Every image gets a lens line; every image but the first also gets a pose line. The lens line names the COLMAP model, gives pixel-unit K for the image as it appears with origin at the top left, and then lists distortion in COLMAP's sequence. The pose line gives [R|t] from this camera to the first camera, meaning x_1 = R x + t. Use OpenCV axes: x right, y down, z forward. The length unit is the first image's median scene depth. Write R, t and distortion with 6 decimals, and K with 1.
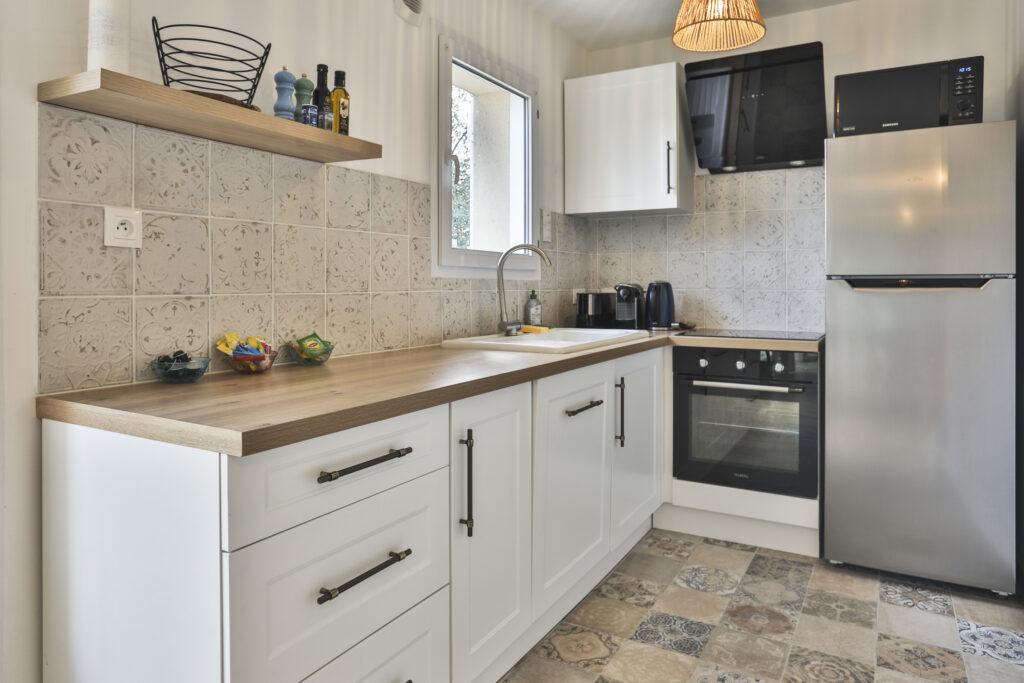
lens RADIAL K [[647.9, 0, 516.5], [0, 647.9, 254.6], [0, 0, 1]] dist [-0.001669, 0.000110]
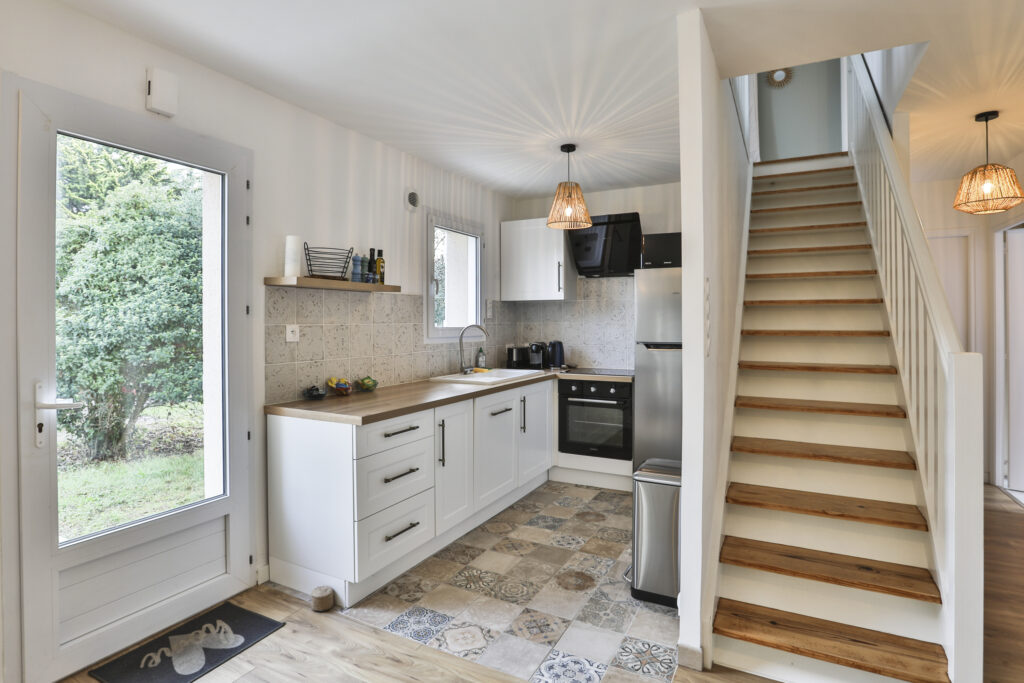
lens RADIAL K [[525.8, 0, 507.1], [0, 525.8, 315.9], [0, 0, 1]] dist [-0.044689, 0.013979]
pose [[0.999184, 0.001433, 0.040368, 0.045718], [-0.002906, 0.999331, 0.036458, -0.096056], [-0.040288, -0.036545, 0.998520, -0.492465]]
